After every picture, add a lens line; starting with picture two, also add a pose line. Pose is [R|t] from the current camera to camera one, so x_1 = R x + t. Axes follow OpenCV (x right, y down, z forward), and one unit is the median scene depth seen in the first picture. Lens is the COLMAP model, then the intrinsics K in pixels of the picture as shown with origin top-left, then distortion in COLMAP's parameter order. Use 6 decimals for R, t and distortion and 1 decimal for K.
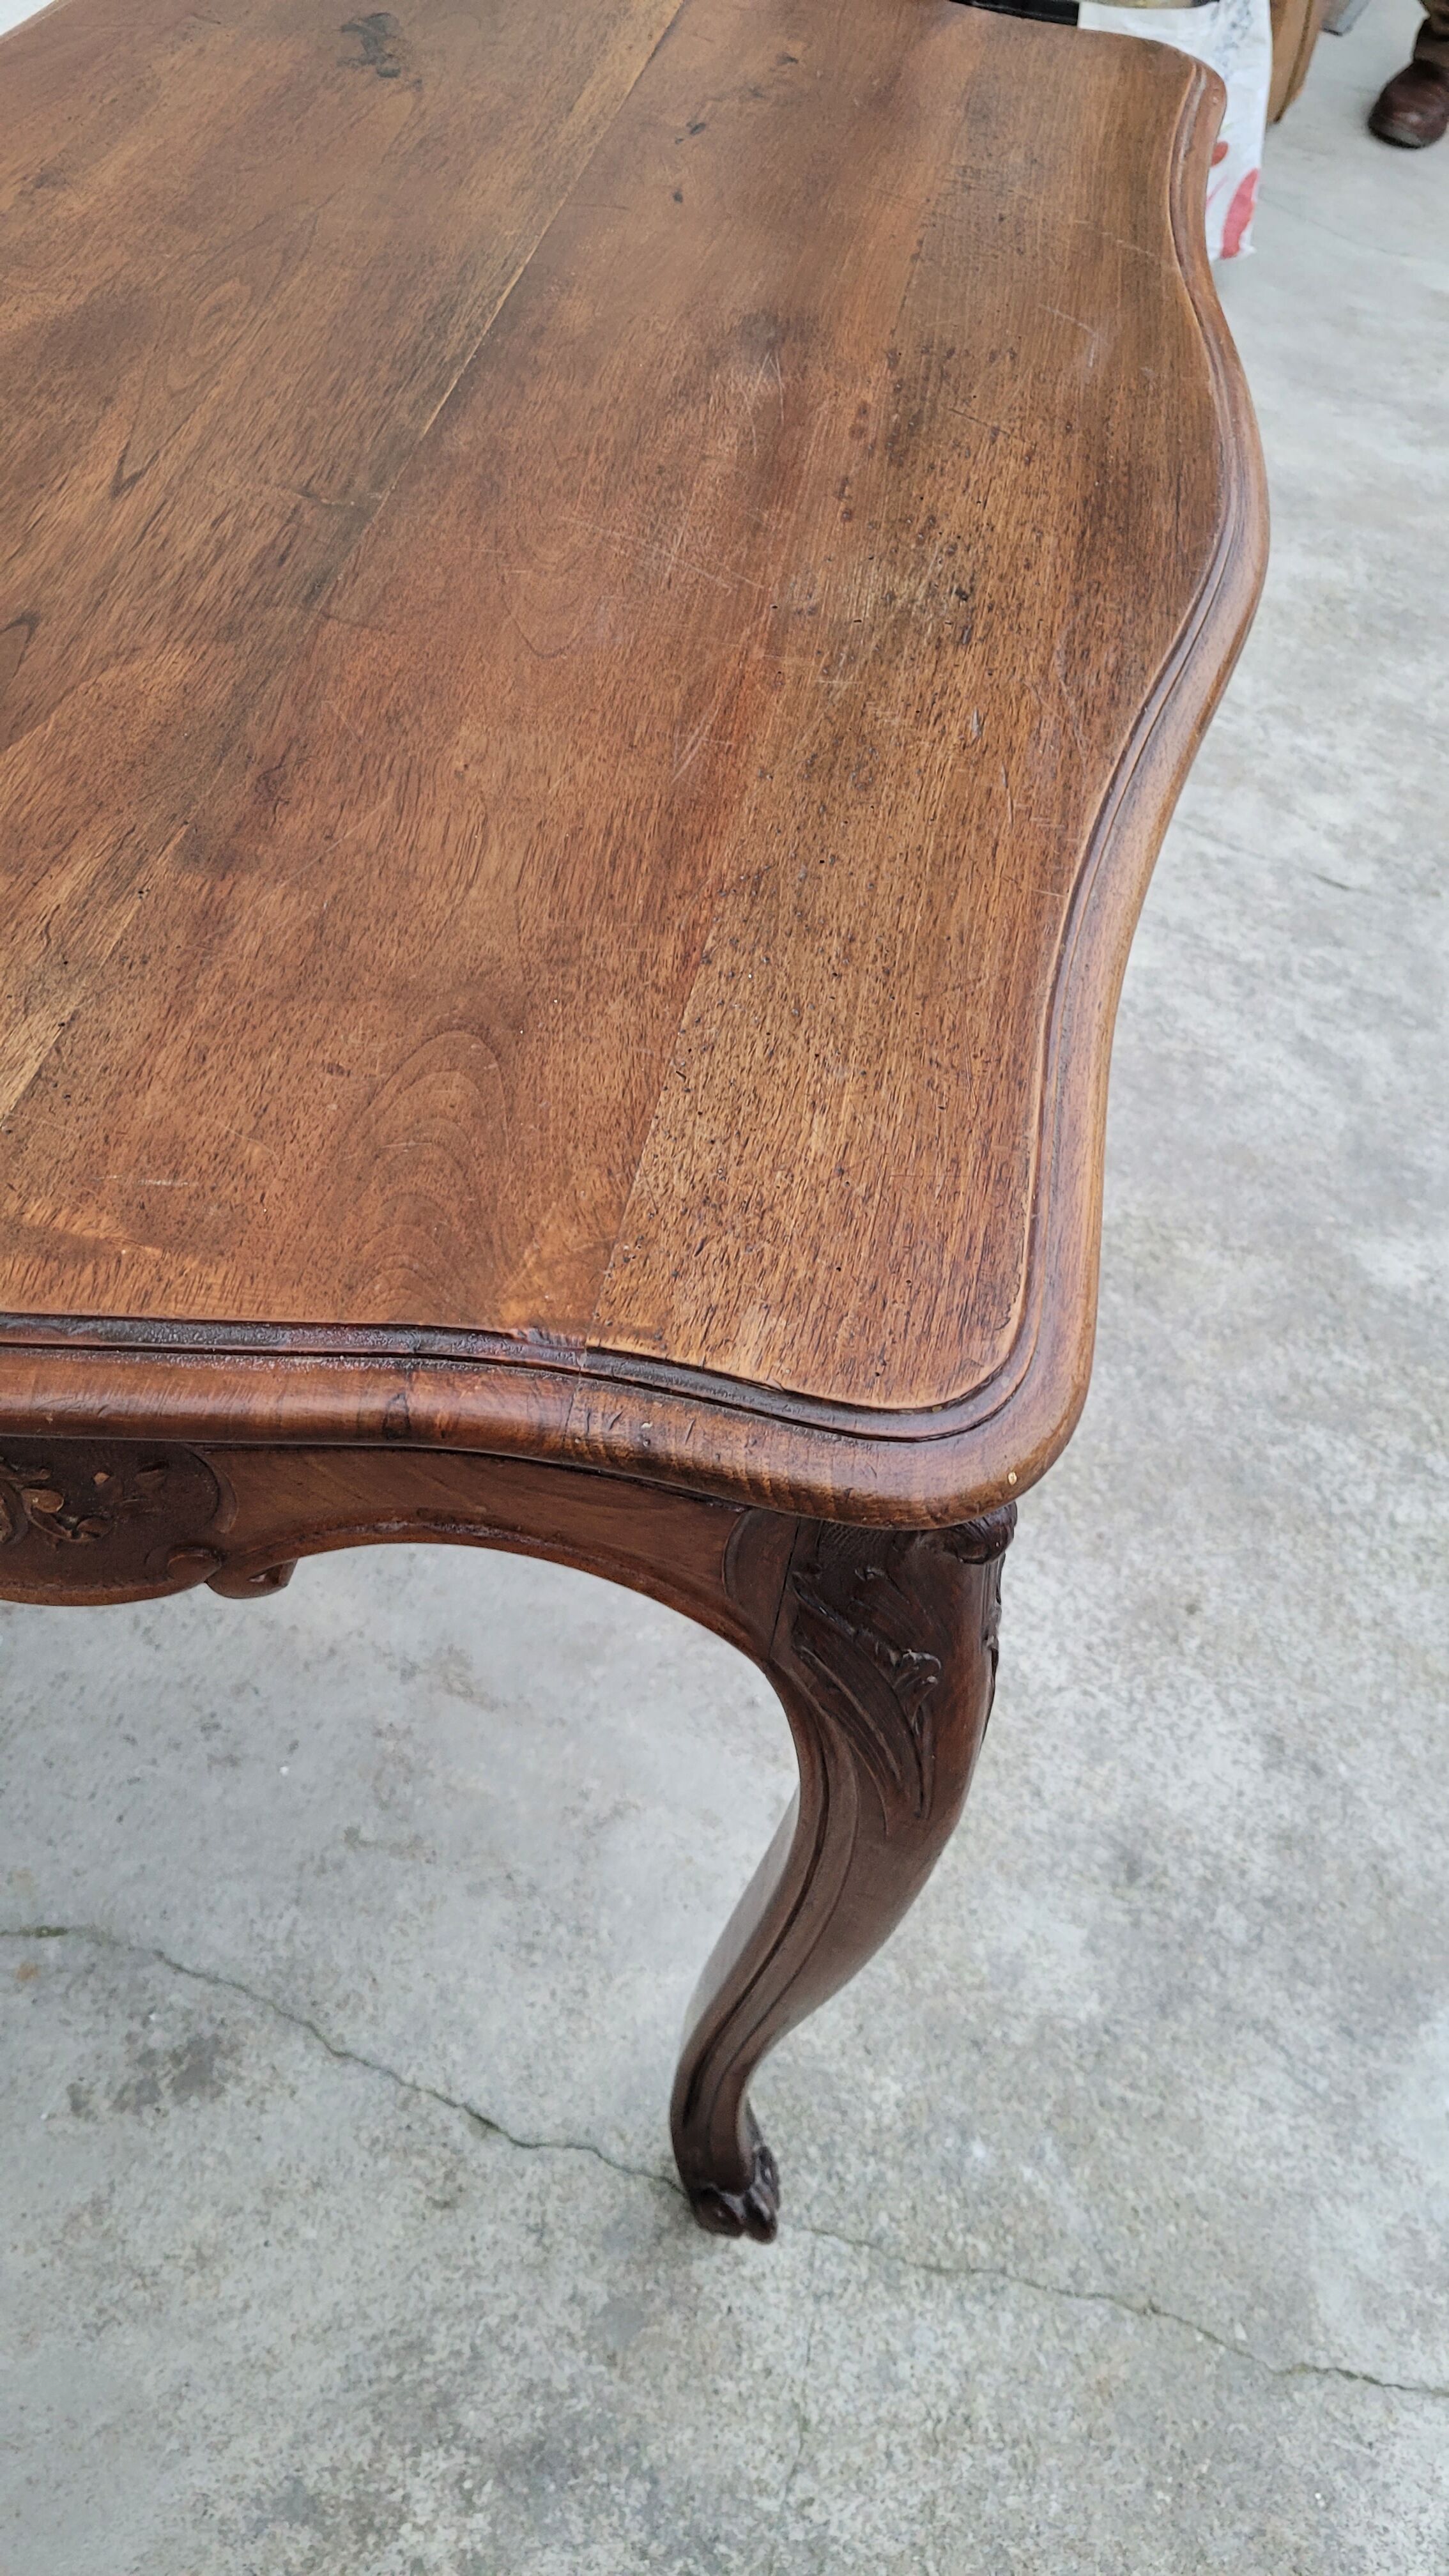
lens RADIAL K [[1918.2, 0, 737.7], [0, 1918.2, 1294.8], [0, 0, 1]] dist [0.060029, -0.040777]
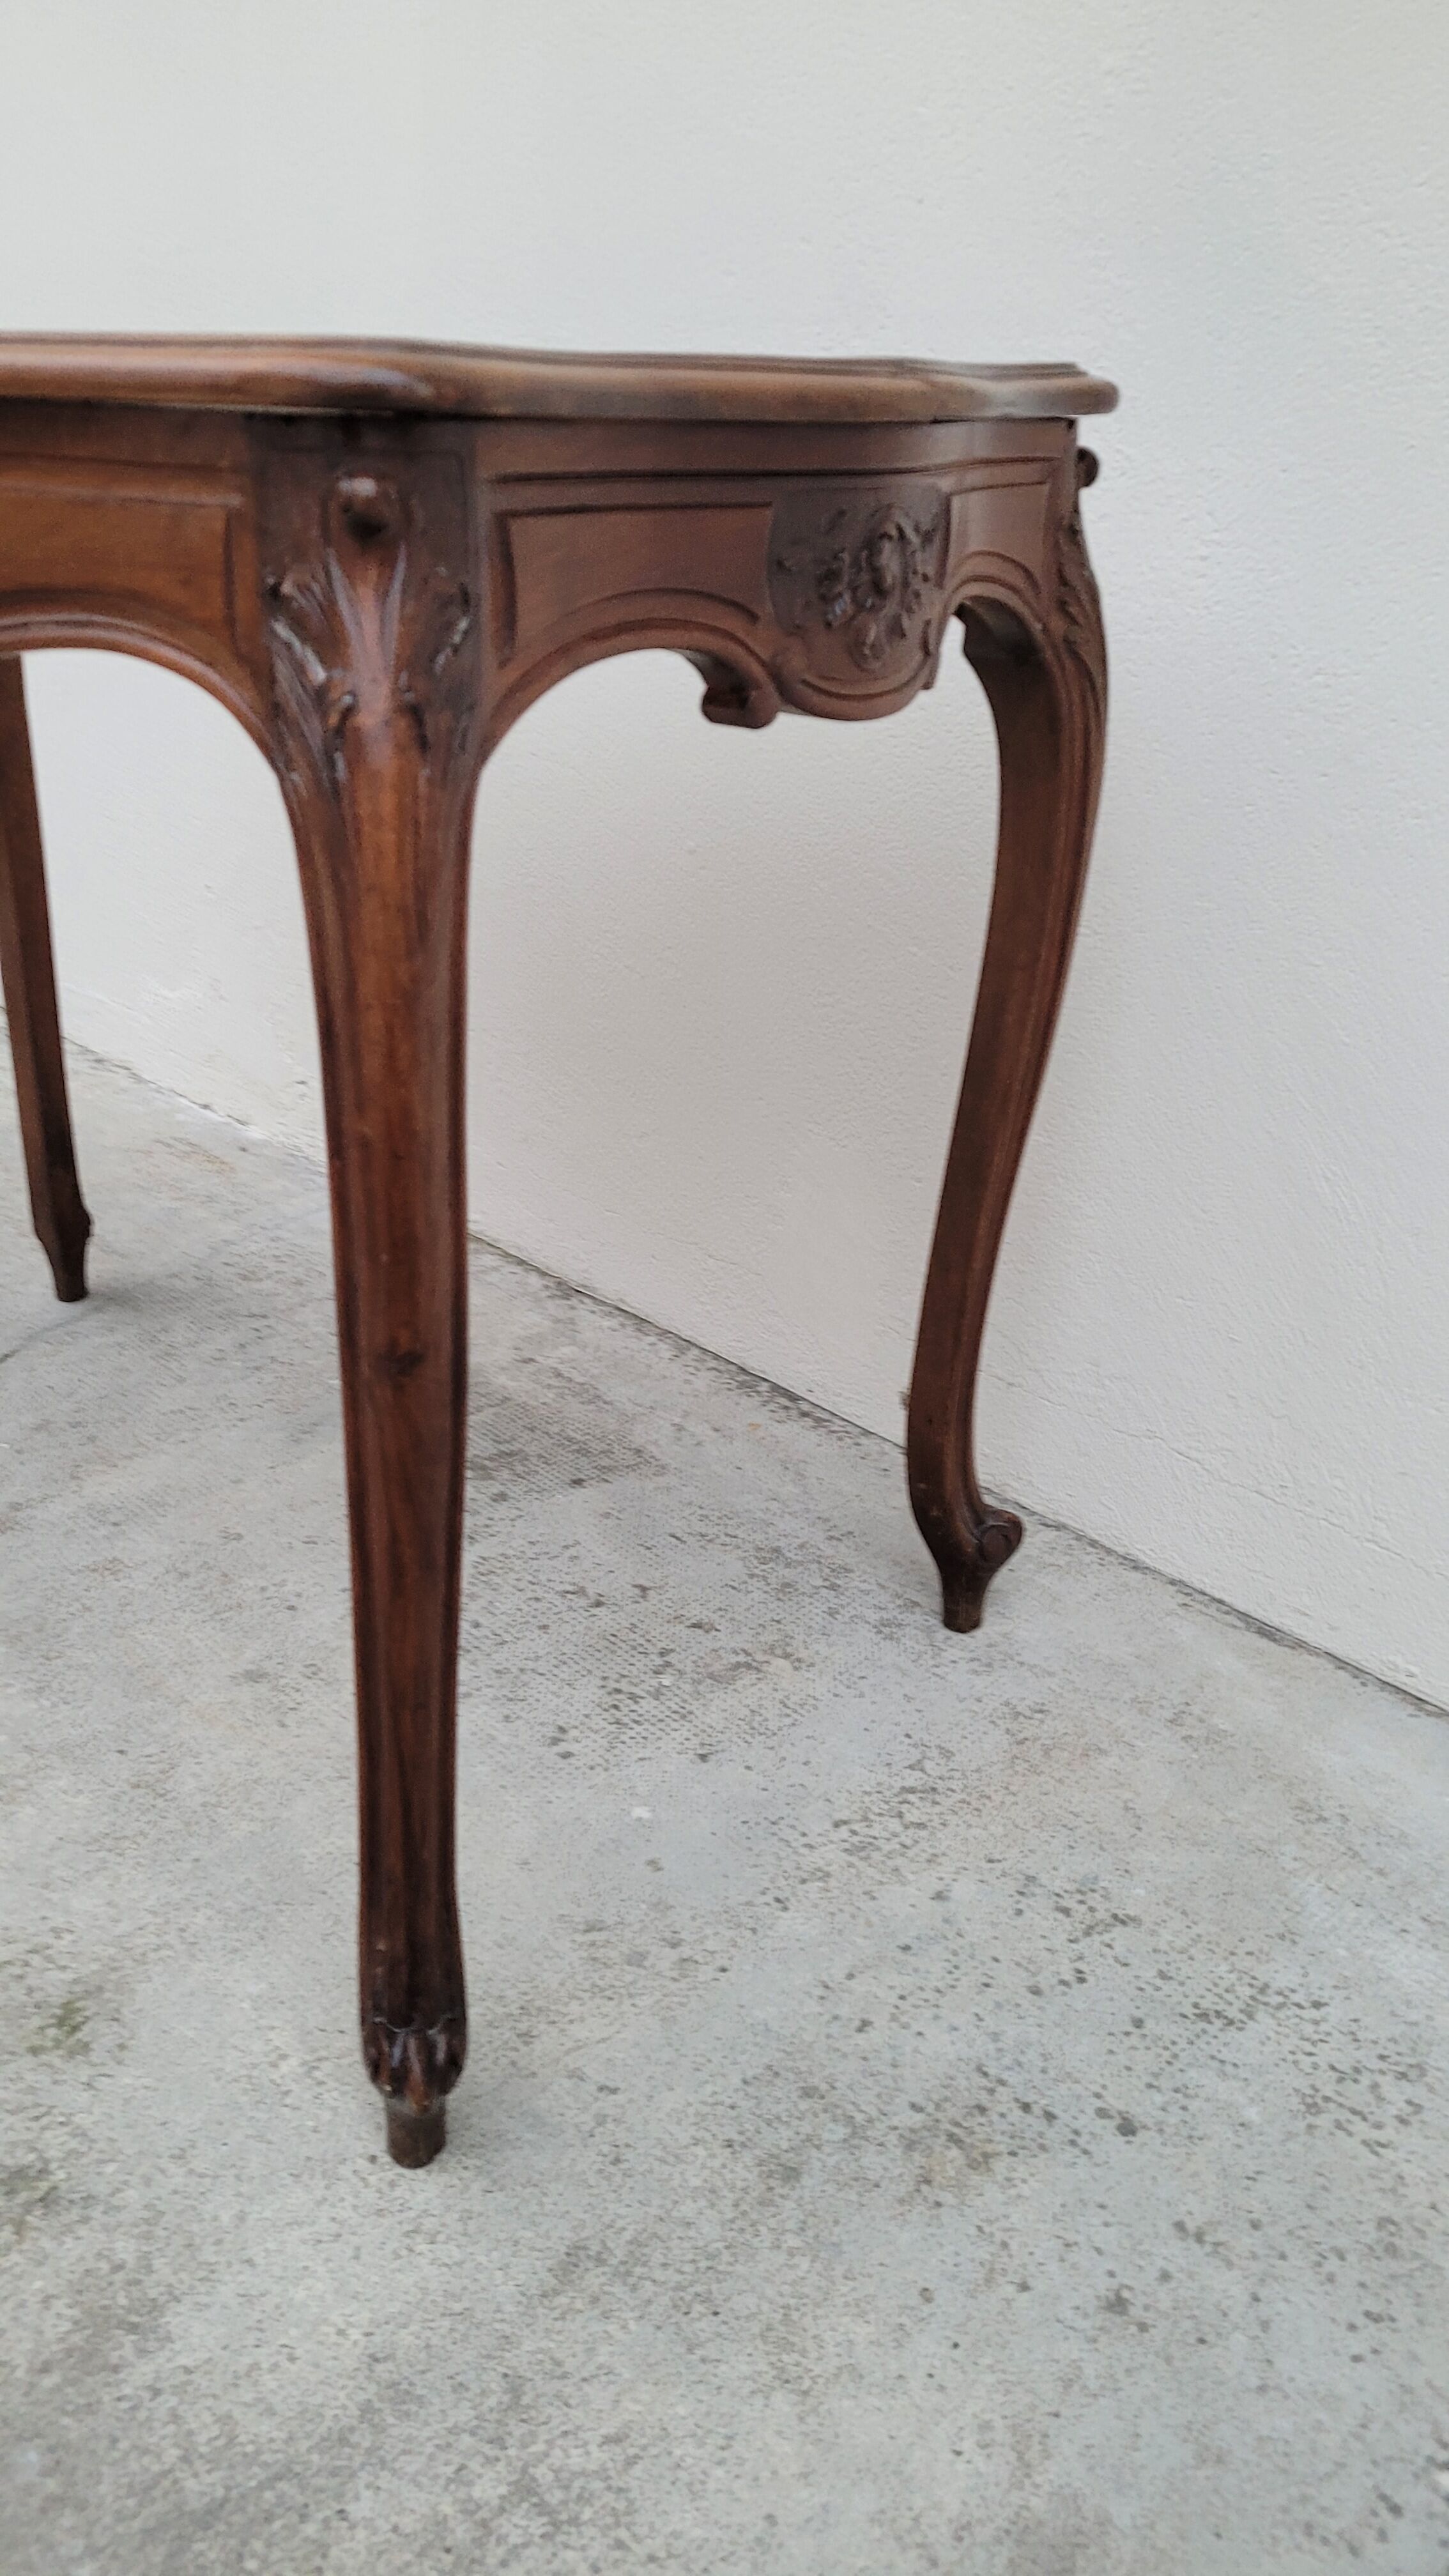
lens RADIAL K [[1918.2, 0, 714.9], [0, 1918.2, 1228.7], [0, 0, 1]] dist [0.060029, -0.040777]
pose [[-0.378406, 0.263564, -0.887324, 0.731958], [-0.761472, 0.456386, 0.460297, -0.818838], [0.526279, 0.849851, 0.027997, 1.177883]]
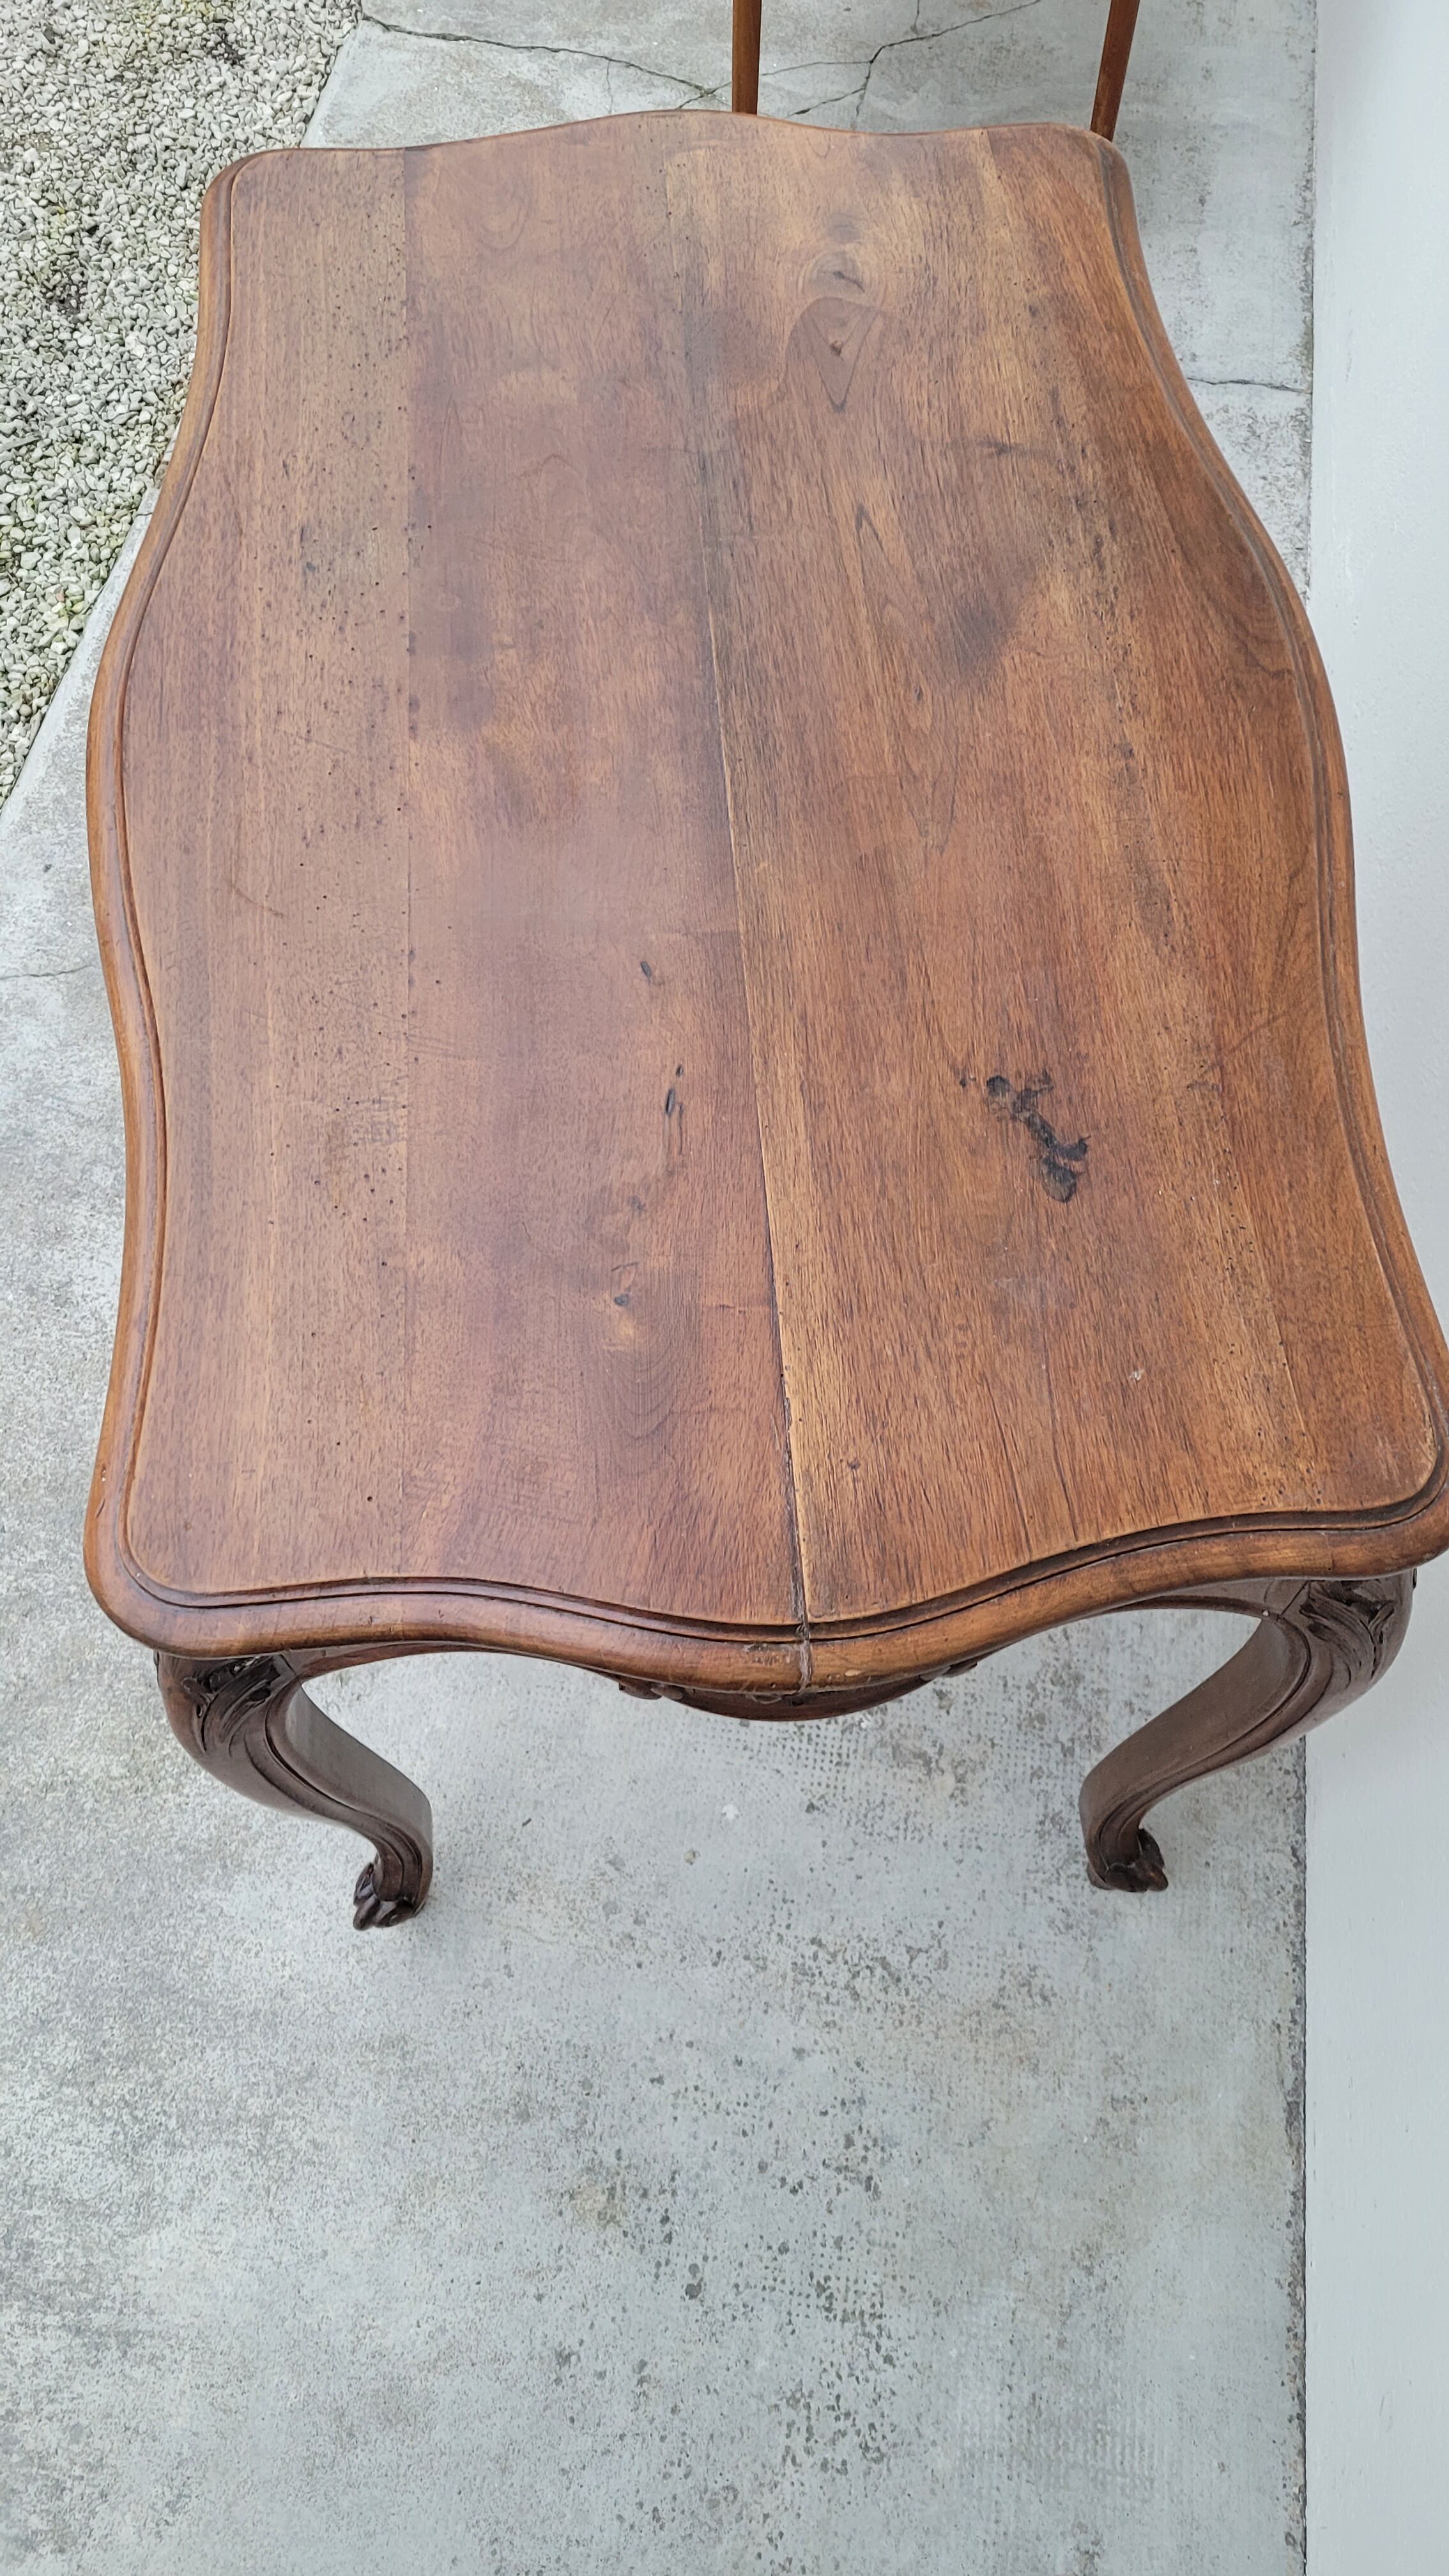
lens RADIAL K [[1918.2, 0, 756.4], [0, 1918.2, 1294.5], [0, 0, 1]] dist [0.060029, -0.040777]
pose [[-0.955840, 0.182499, -0.230355, 0.145588], [-0.283142, -0.361859, 0.888194, -1.250051], [0.078738, 0.914195, 0.397553, 0.582091]]
